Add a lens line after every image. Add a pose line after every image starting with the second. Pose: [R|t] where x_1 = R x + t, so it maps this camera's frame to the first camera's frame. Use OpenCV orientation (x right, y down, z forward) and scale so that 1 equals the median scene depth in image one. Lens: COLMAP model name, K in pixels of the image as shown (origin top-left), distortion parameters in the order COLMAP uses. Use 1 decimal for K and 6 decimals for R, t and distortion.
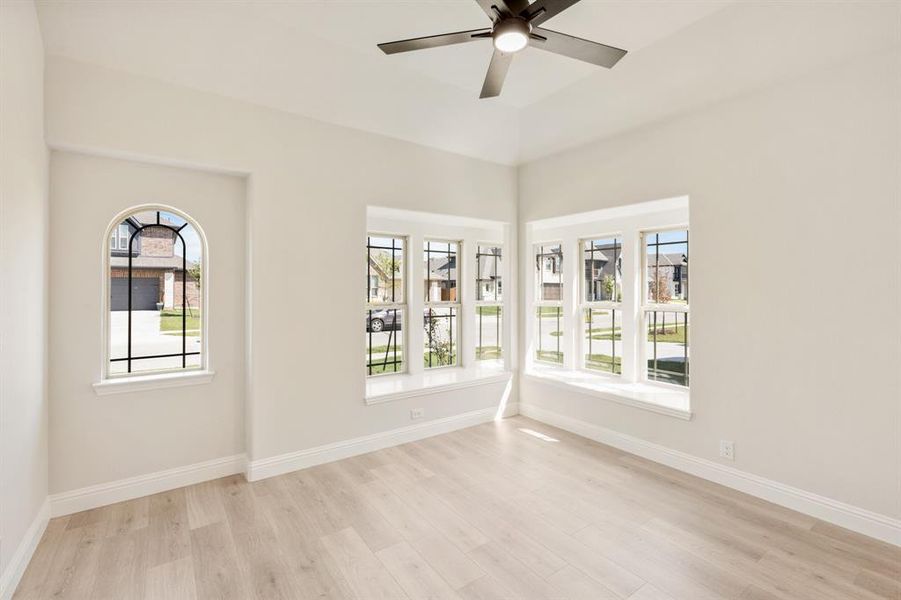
lens RADIAL K [[395.1, 0, 459.9], [0, 395.1, 290.9], [0, 0, 1]] dist [-0.001989, -0.000222]
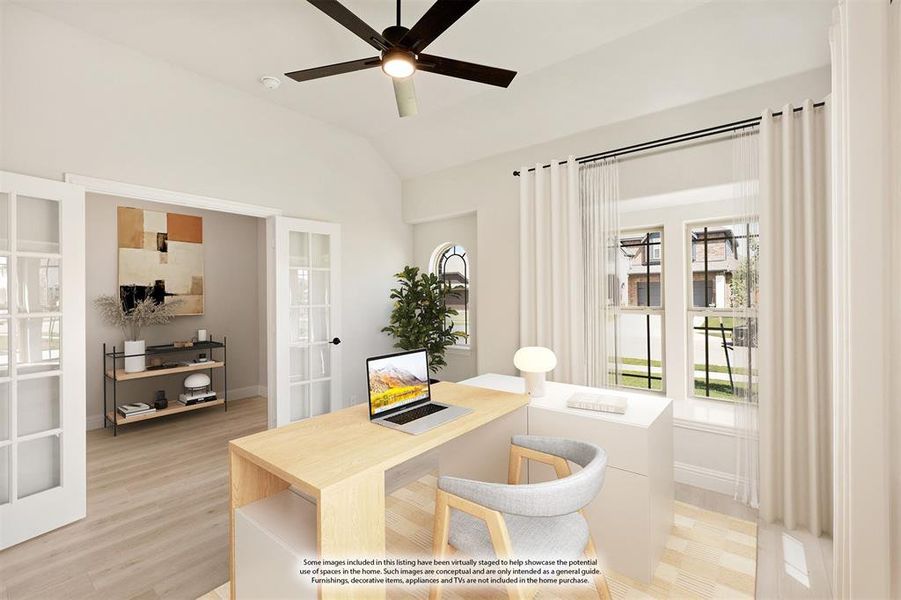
lens RADIAL K [[395.1, 0, 459.9], [0, 395.1, 290.9], [0, 0, 1]] dist [-0.001989, -0.000222]
pose [[0.272260, -0.007952, -0.962191, 0.588066], [0.003563, 0.999967, -0.007256, -0.001942], [0.962217, -0.001453, 0.272280, 0.406669]]
